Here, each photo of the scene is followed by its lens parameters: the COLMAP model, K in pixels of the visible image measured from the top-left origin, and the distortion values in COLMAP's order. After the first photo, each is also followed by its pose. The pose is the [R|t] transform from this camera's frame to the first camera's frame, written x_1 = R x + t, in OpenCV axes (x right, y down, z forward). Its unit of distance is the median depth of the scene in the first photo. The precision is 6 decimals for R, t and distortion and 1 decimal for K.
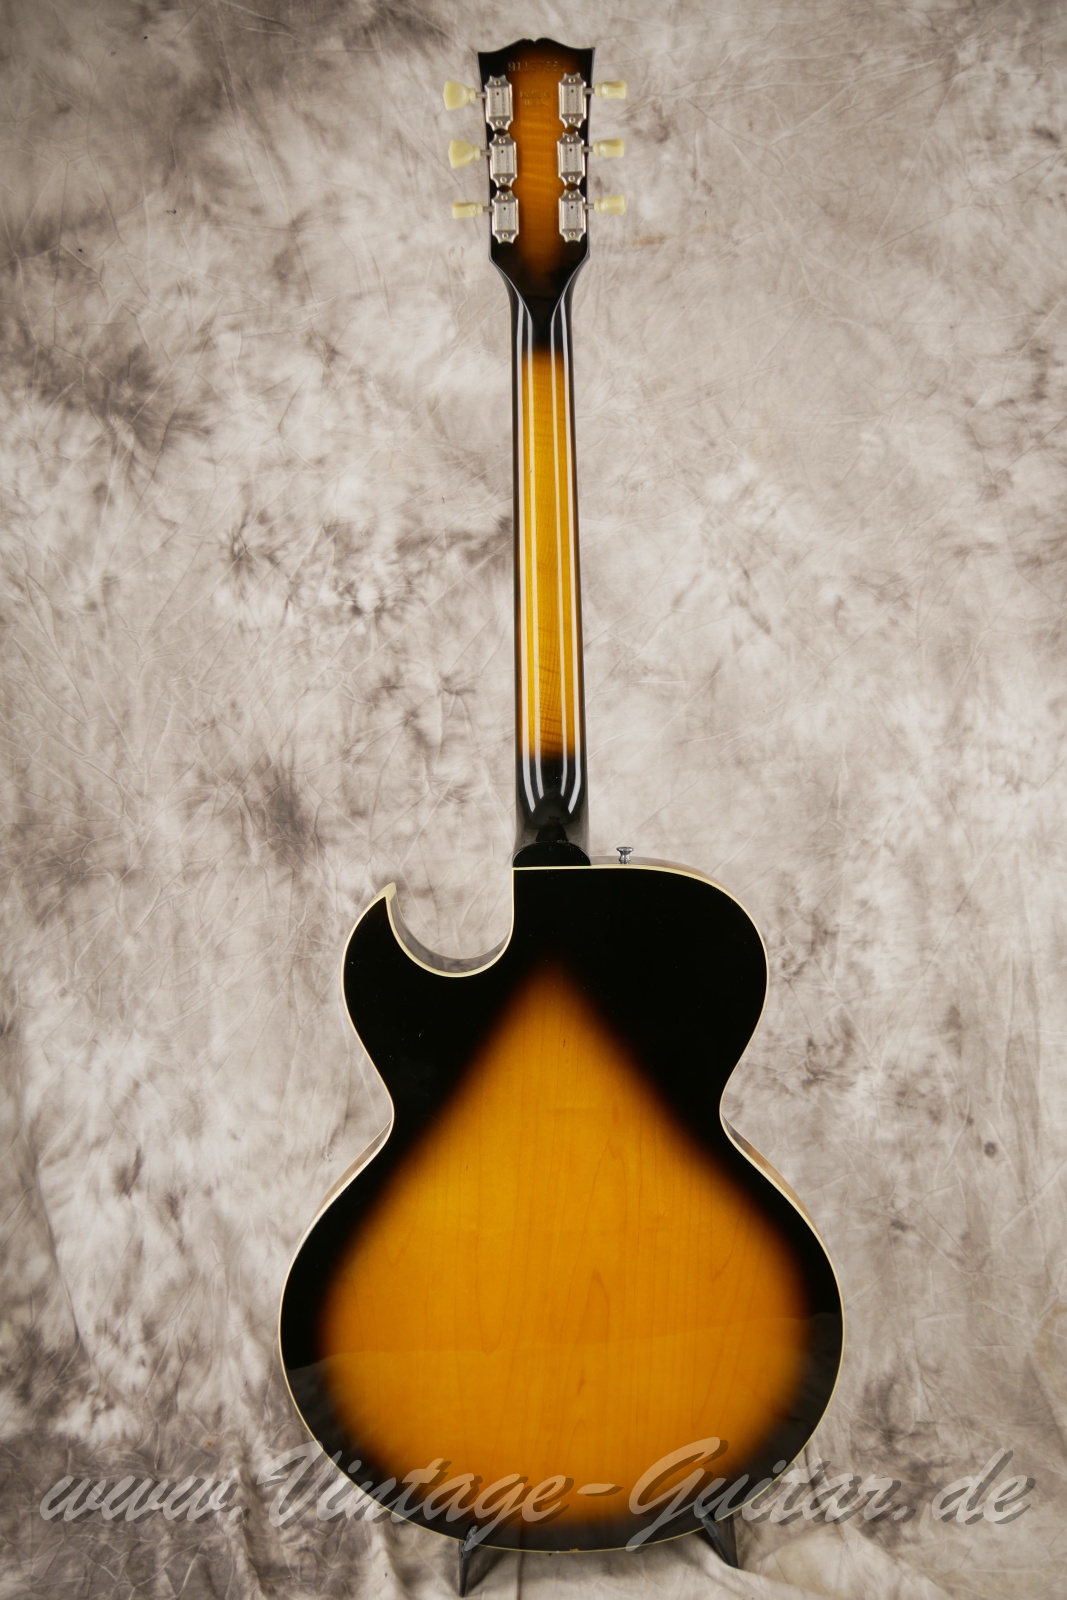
lens RADIAL K [[1358.5, 0, 560.5], [0, 1358.5, 805.4], [0, 0, 1]] dist [-0.068610, 0.049114]
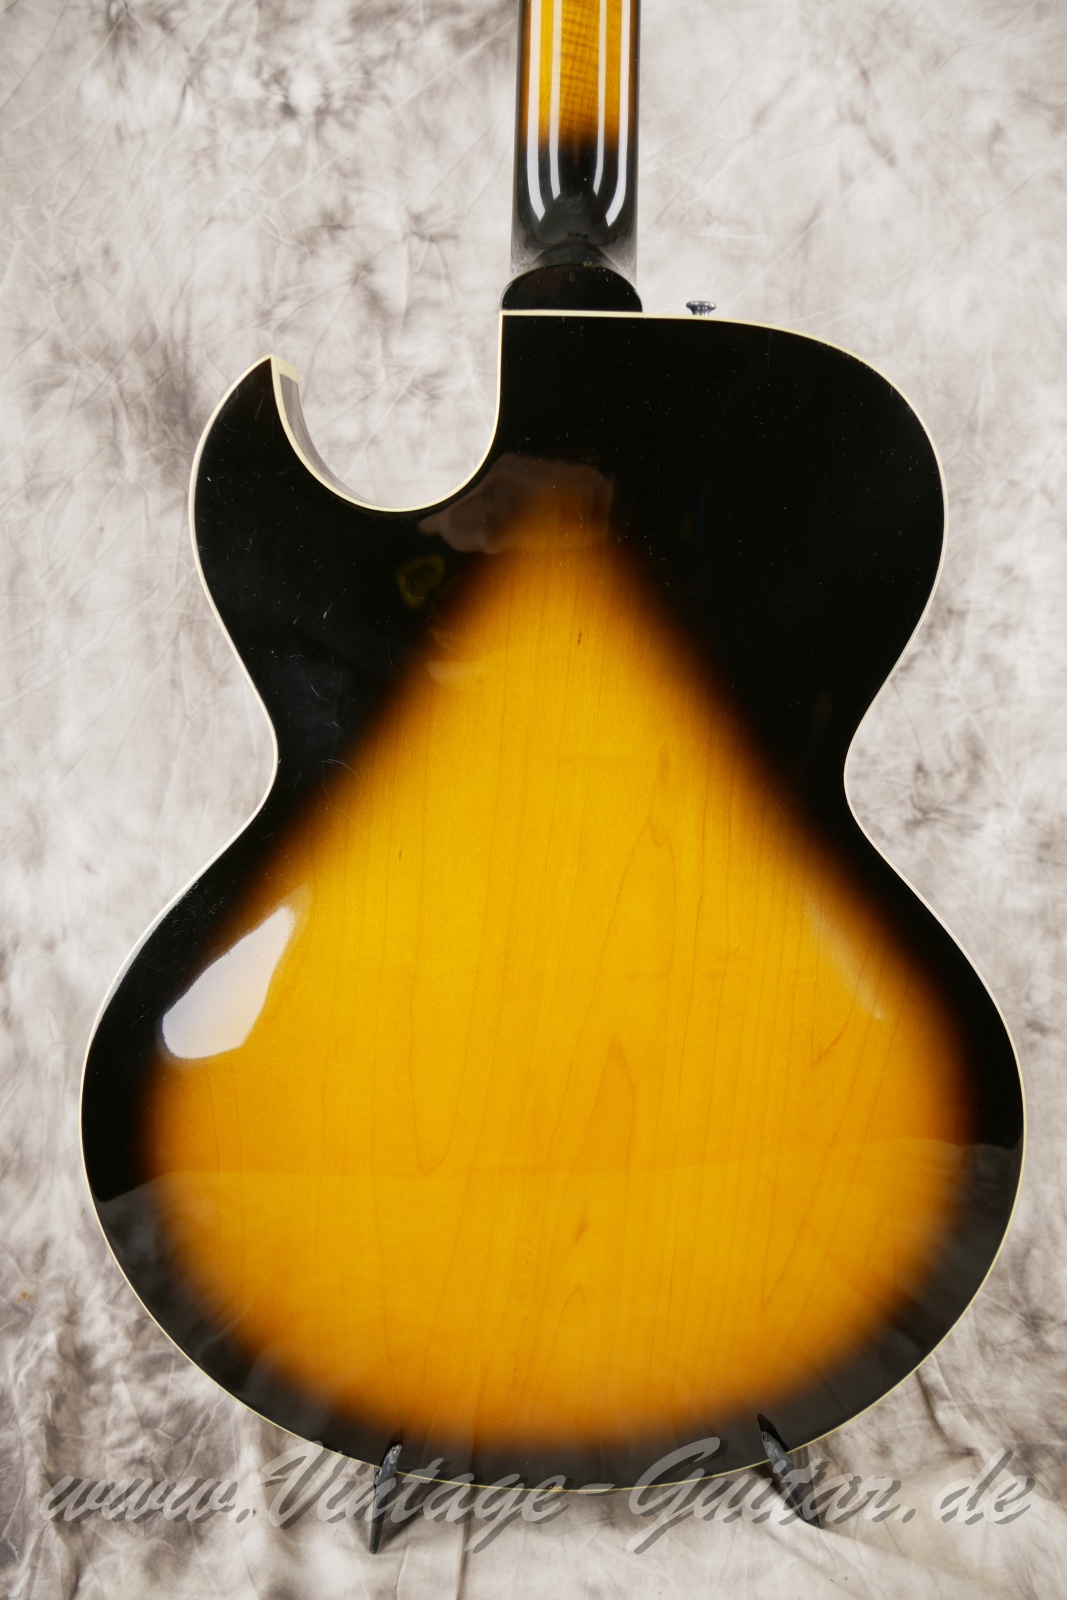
lens RADIAL K [[1375.3, 0, 568.2], [0, 1375.3, 795.4], [0, 0, 1]] dist [-0.058365, 0.016815]
pose [[0.999007, 0.042537, 0.013224, -0.004598], [-0.043591, 0.994653, 0.093626, 0.129807], [-0.009171, -0.094110, 0.995520, 0.294045]]
